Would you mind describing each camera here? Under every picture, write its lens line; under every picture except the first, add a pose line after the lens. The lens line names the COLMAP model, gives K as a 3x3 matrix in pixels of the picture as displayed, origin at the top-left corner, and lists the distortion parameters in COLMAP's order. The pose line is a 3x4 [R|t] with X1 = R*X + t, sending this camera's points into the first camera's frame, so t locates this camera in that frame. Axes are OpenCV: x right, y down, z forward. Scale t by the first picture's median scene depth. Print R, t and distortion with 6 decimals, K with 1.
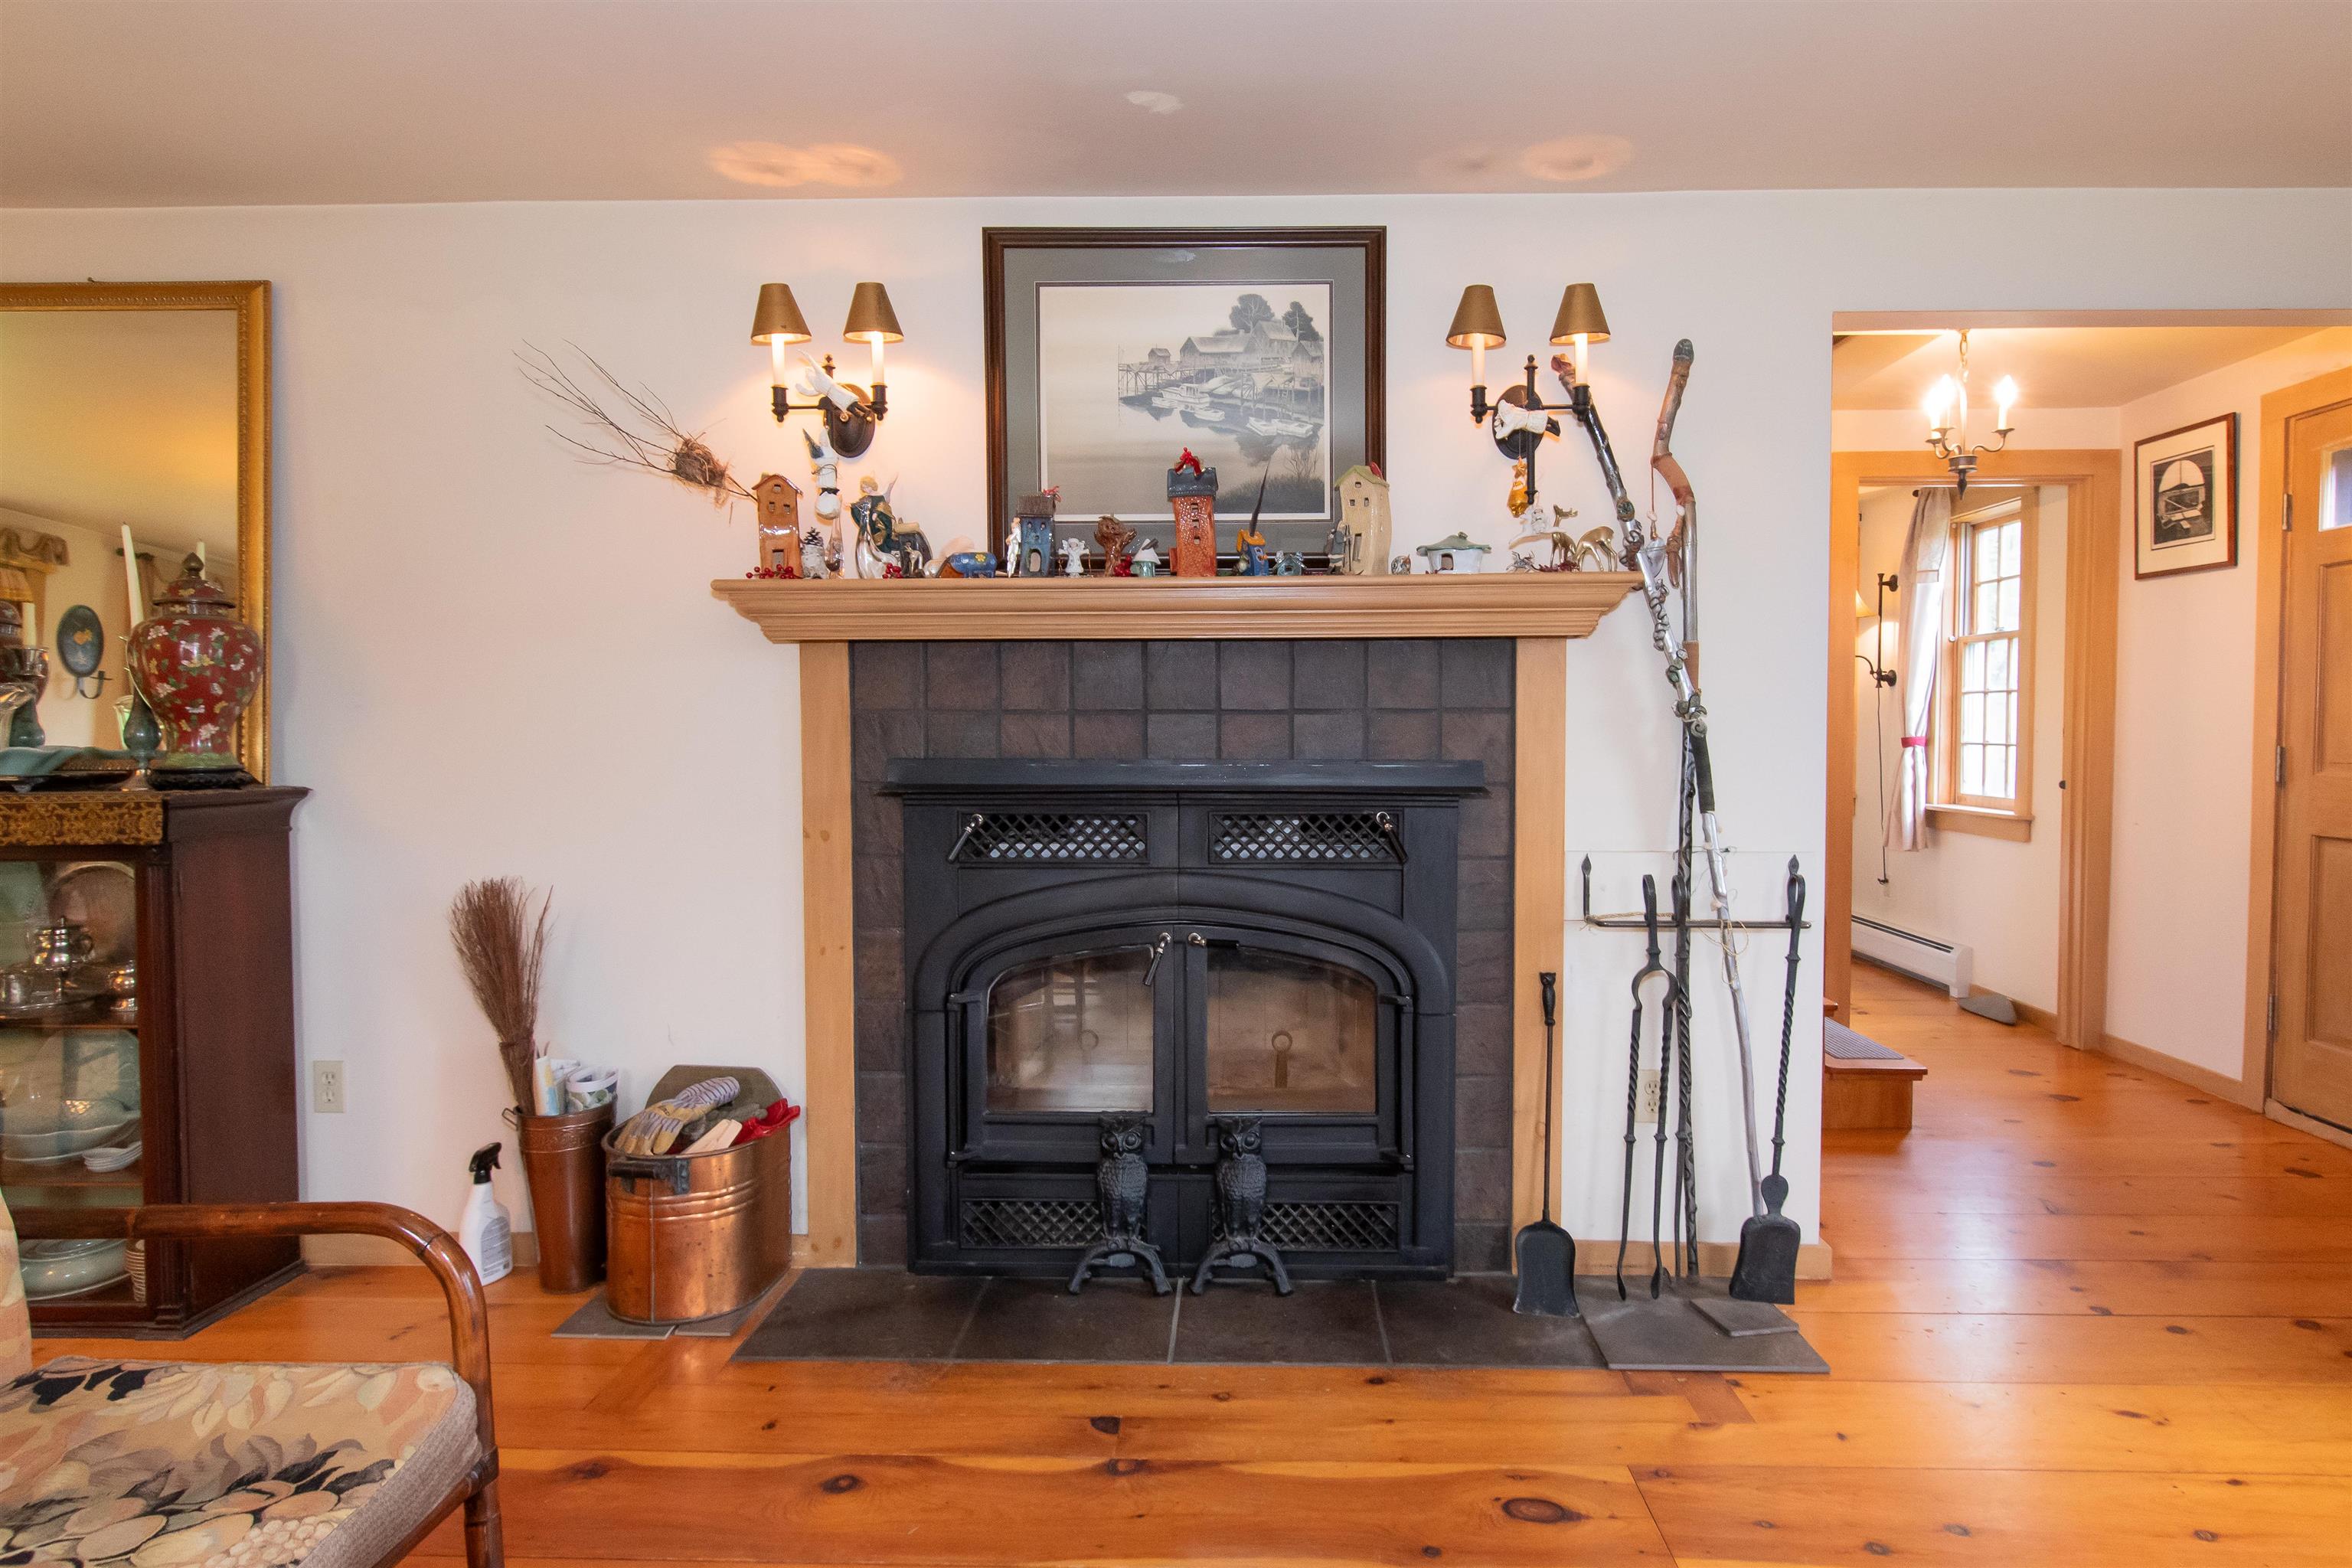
lens RADIAL K [[1286.4, 0, 1194.4], [0, 1286.4, 775.4], [0, 0, 1]] dist [-0.000915, -0.000396]
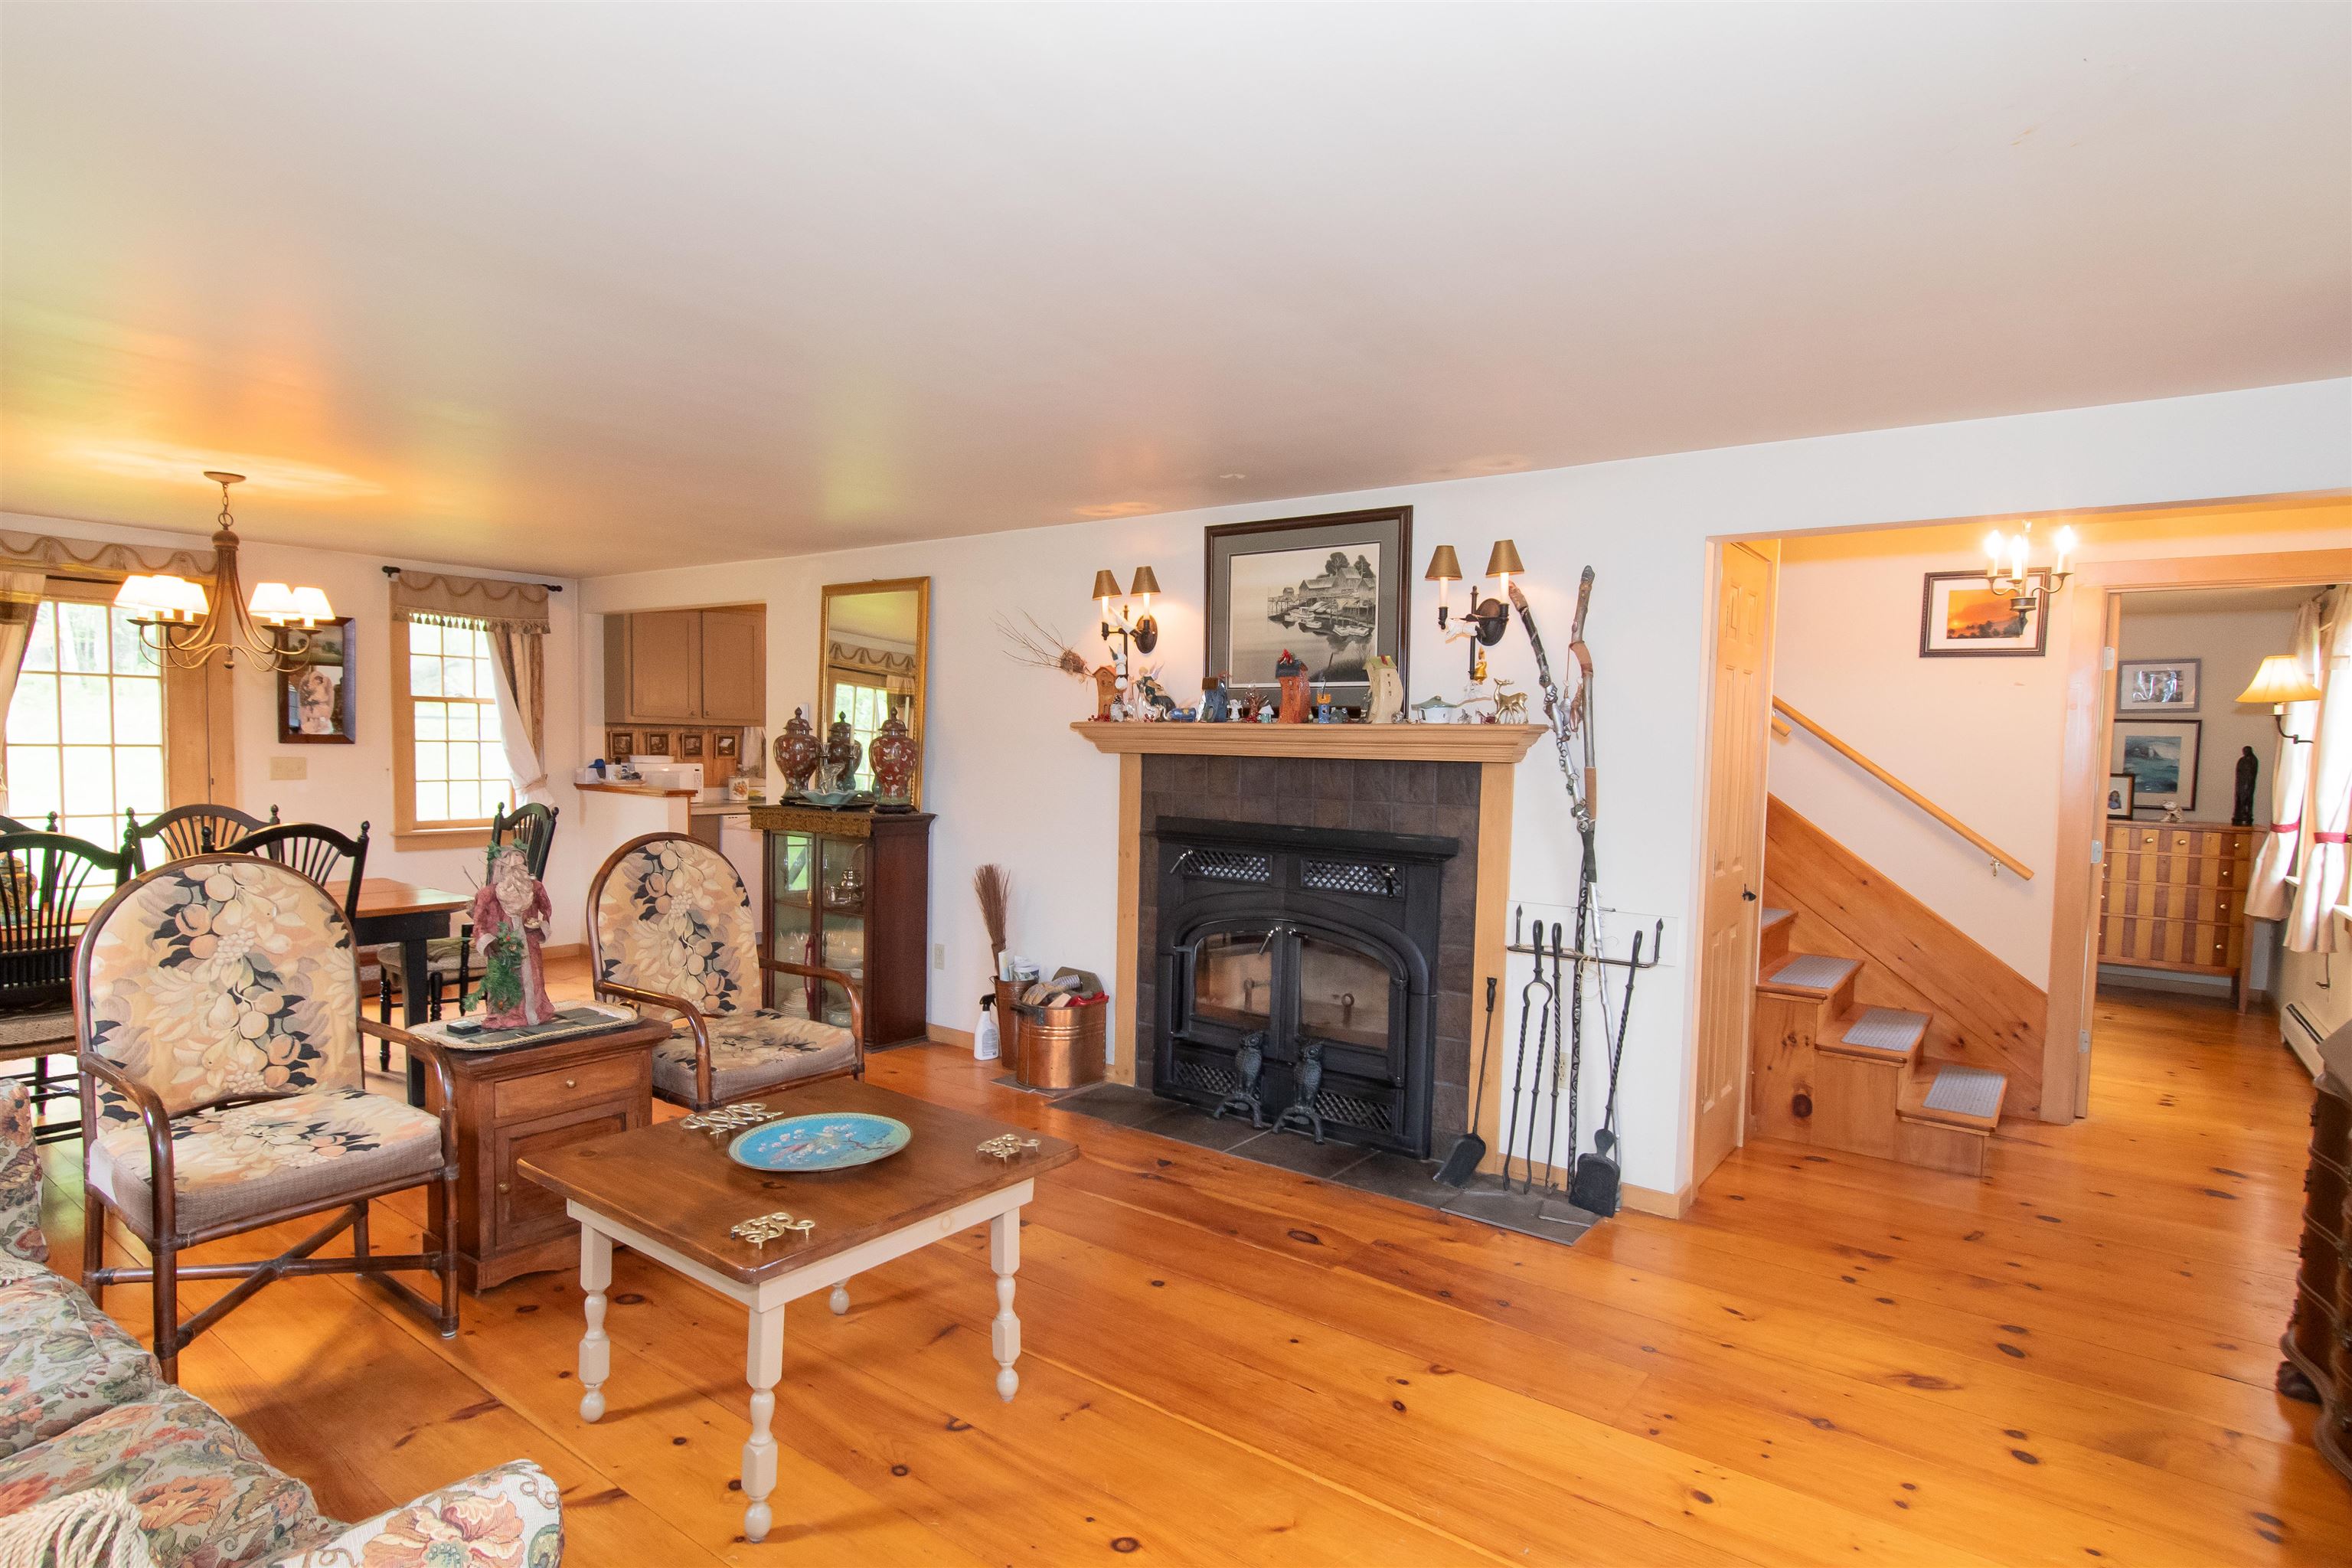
lens RADIAL K [[1215.8, 0, 1173.8], [0, 1215.8, 800.5], [0, 0, 1]] dist [0.011297, 0.003257]
pose [[0.816308, 0.048054, -0.575615, 0.802868], [-0.043174, 0.998822, 0.022156, -0.076125], [0.576001, 0.006766, 0.817421, -0.423280]]
